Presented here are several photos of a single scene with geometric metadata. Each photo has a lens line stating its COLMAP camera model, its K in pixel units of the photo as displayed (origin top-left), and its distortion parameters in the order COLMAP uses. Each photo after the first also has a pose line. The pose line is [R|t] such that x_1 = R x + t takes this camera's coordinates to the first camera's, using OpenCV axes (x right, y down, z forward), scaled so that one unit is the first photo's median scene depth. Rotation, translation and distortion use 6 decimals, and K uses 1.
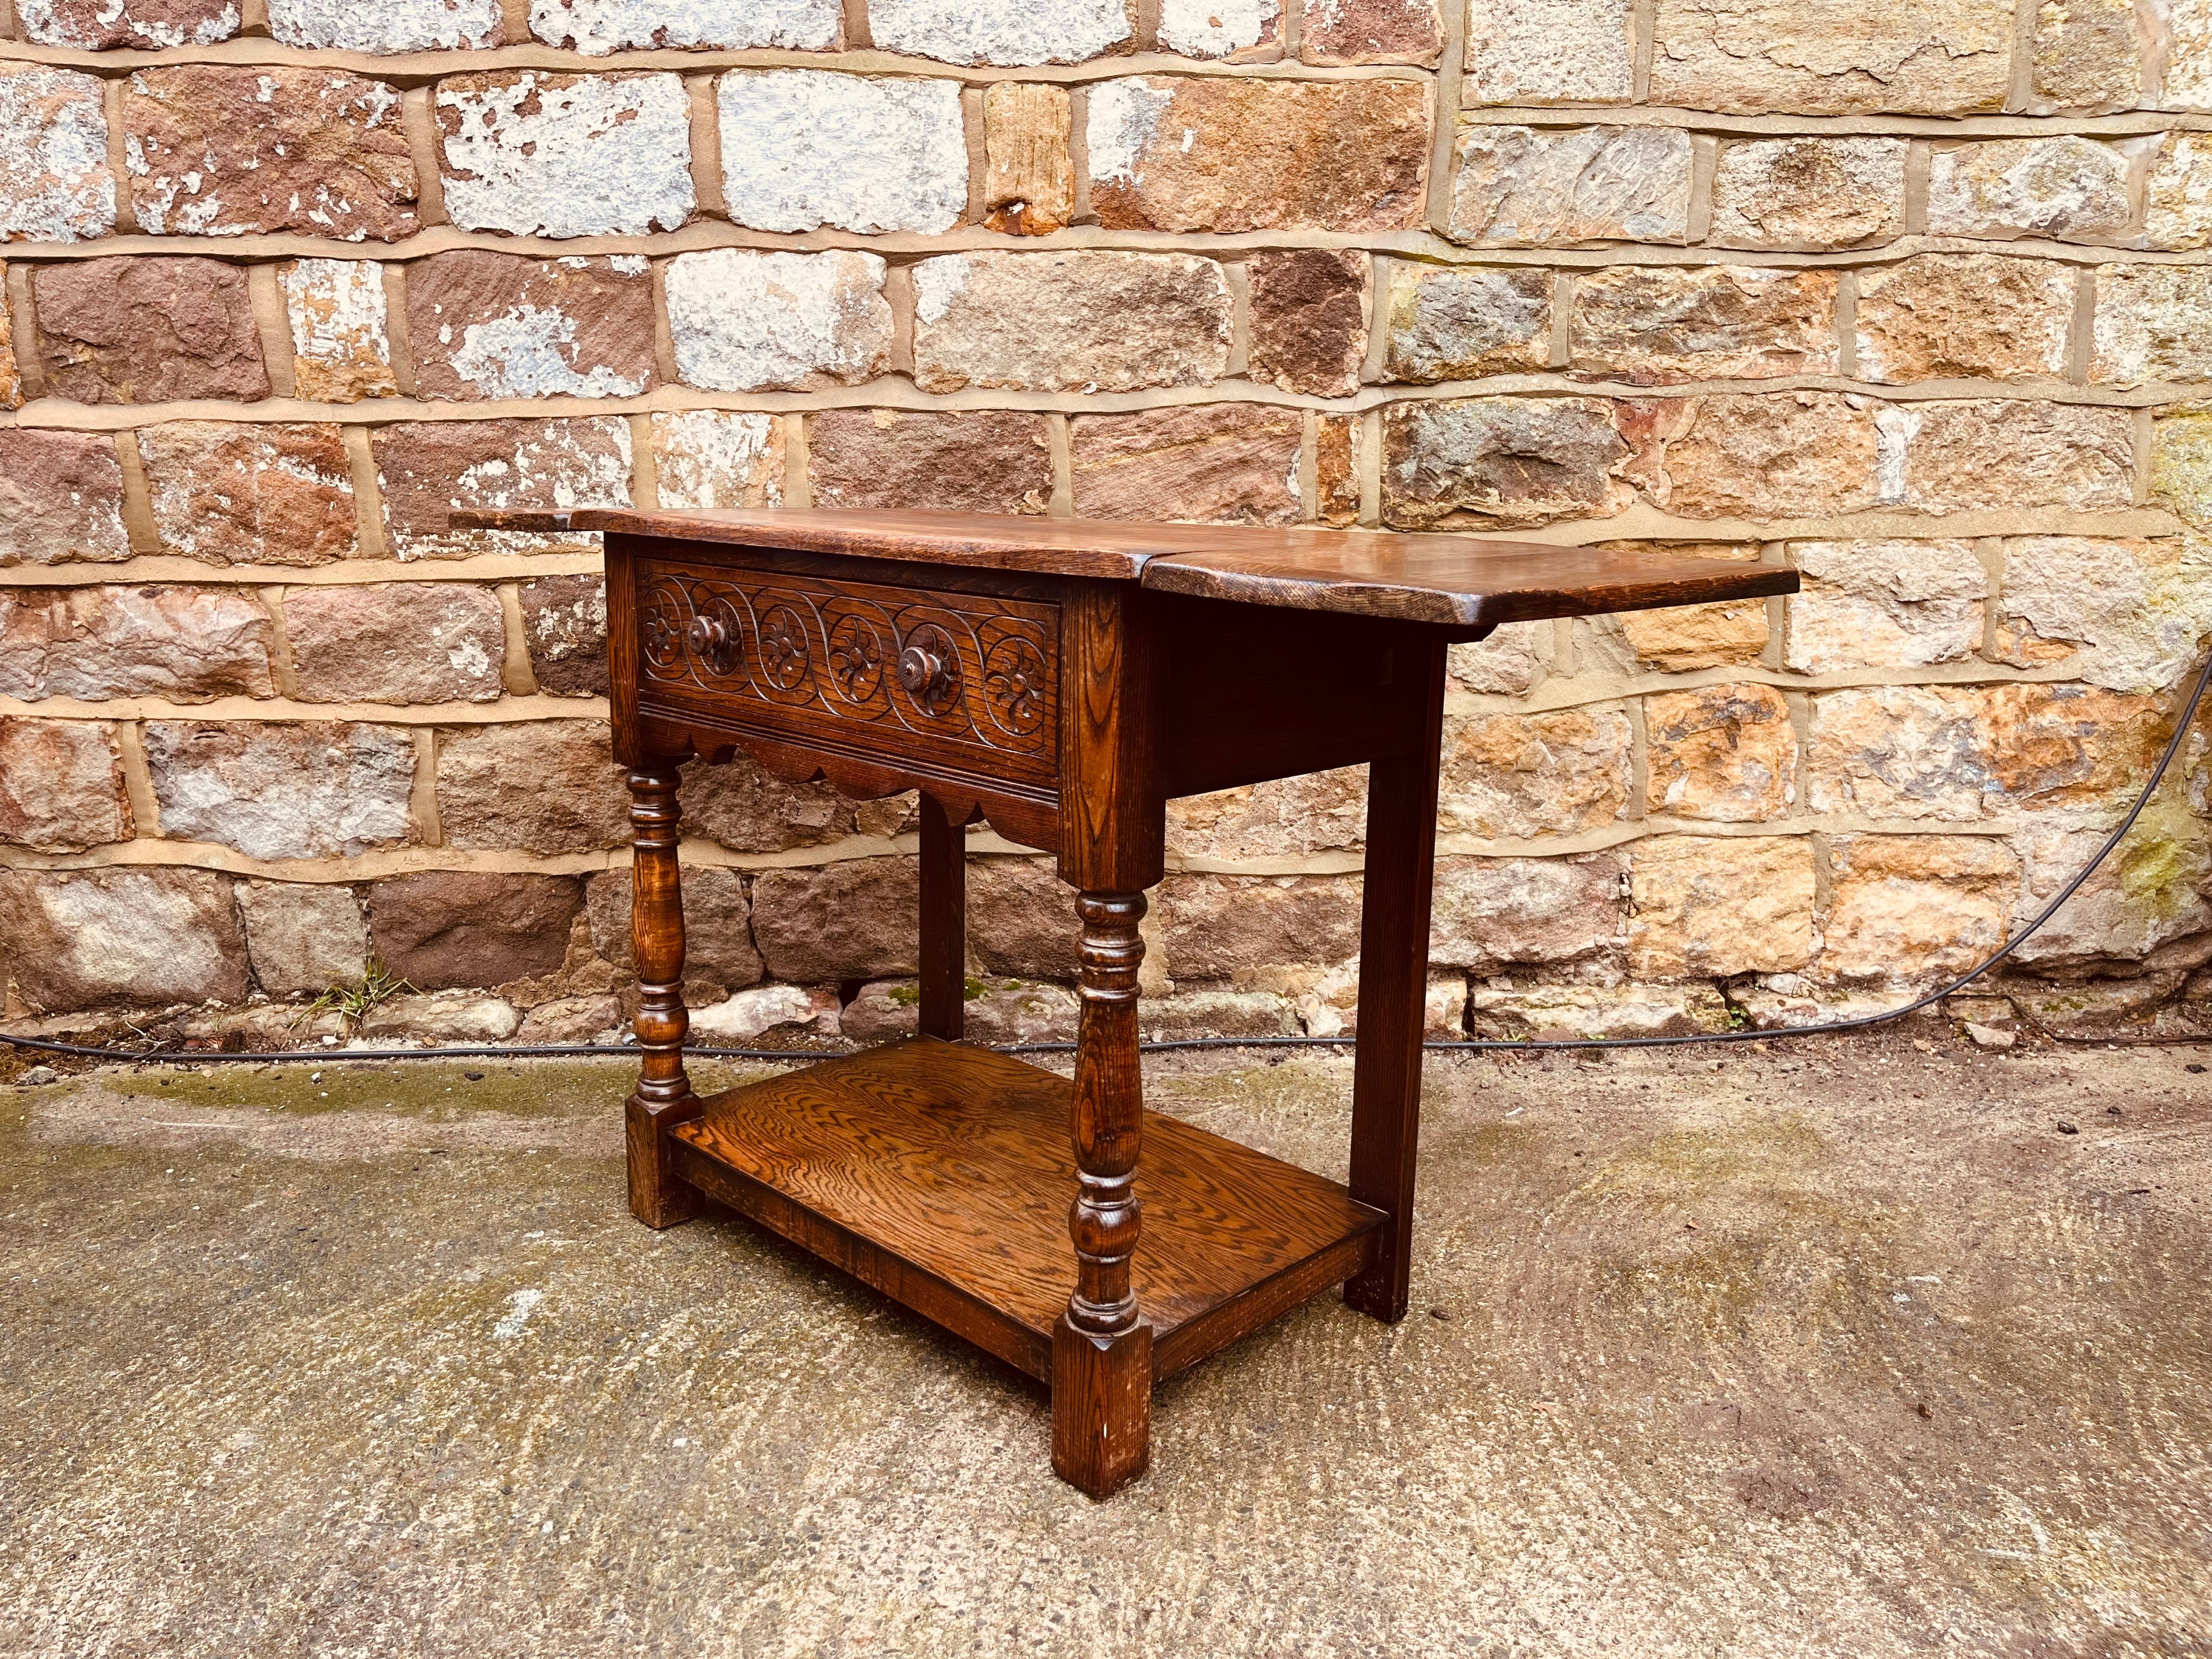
lens RADIAL K [[1665.5, 0, 1106.9], [0, 1665.5, 815.6], [0, 0, 1]] dist [0.028280, -0.009166]
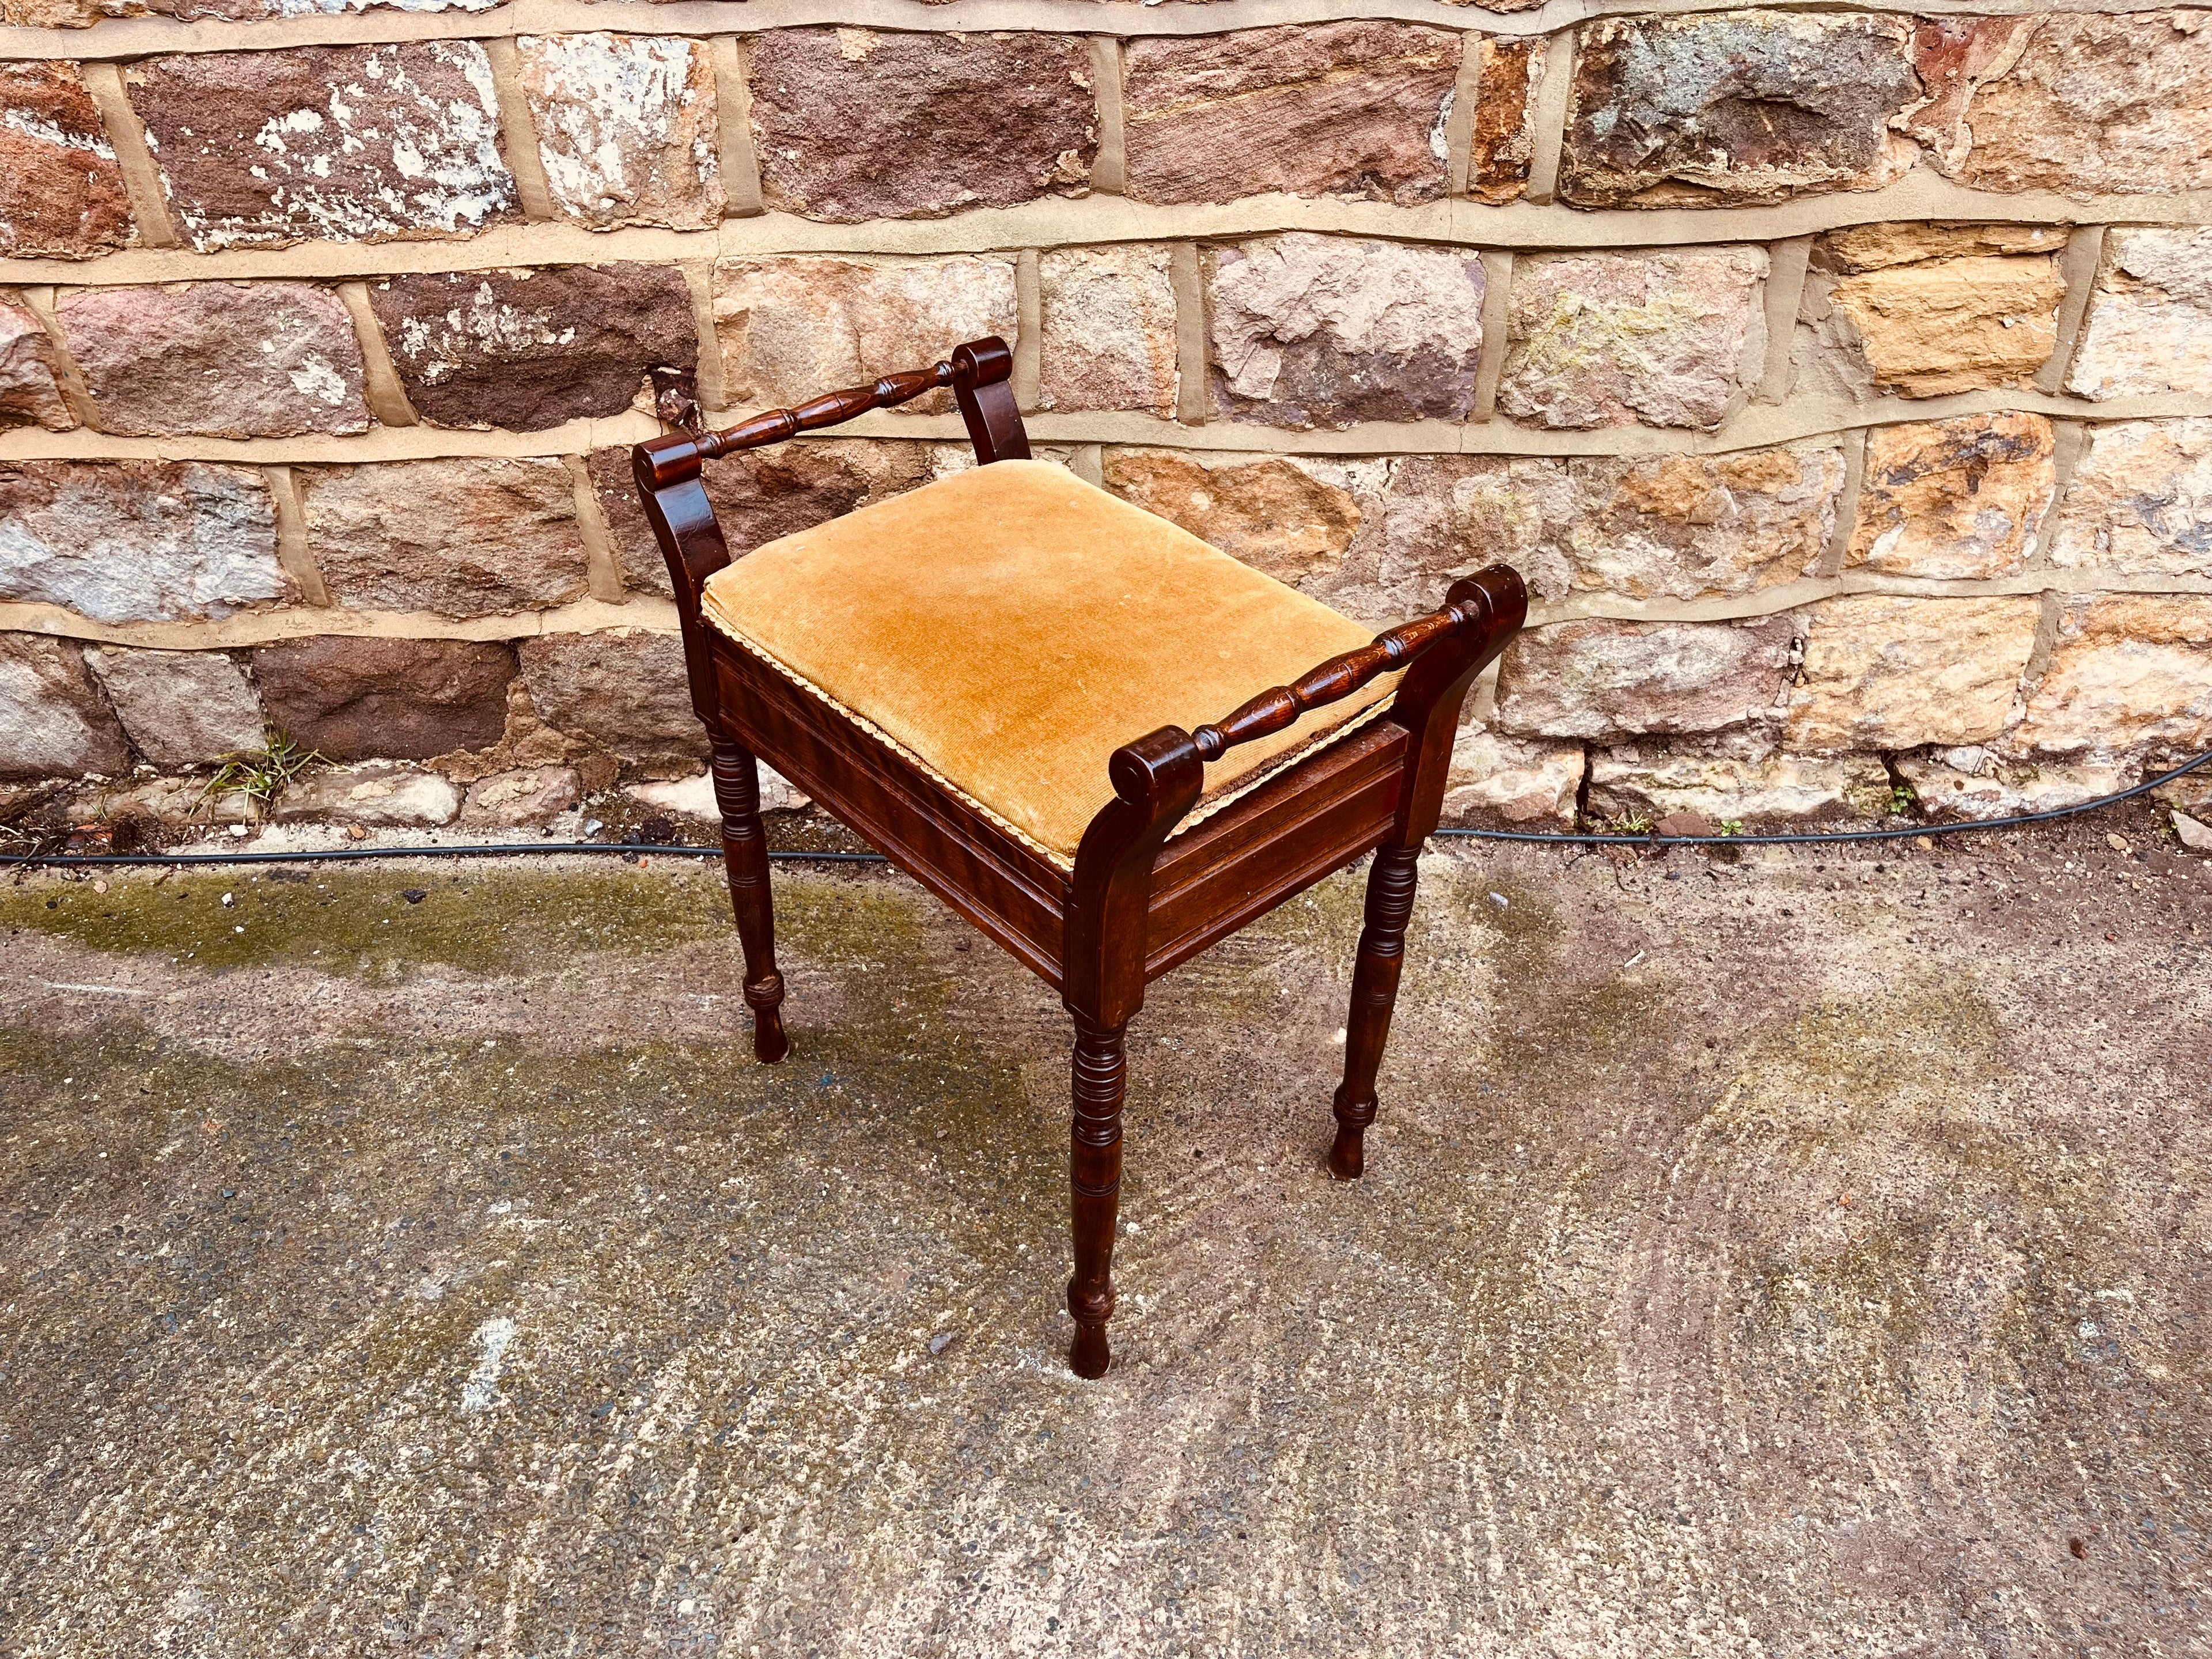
lens RADIAL K [[1655.6, 0, 1104.3], [0, 1655.6, 820.7], [0, 0, 1]] dist [0.095636, -0.136022]
pose [[0.999951, 0.009865, -0.001089, -0.026623], [-0.008582, 0.914557, 0.404367, -0.225579], [0.004985, -0.404337, 0.914596, 0.235753]]
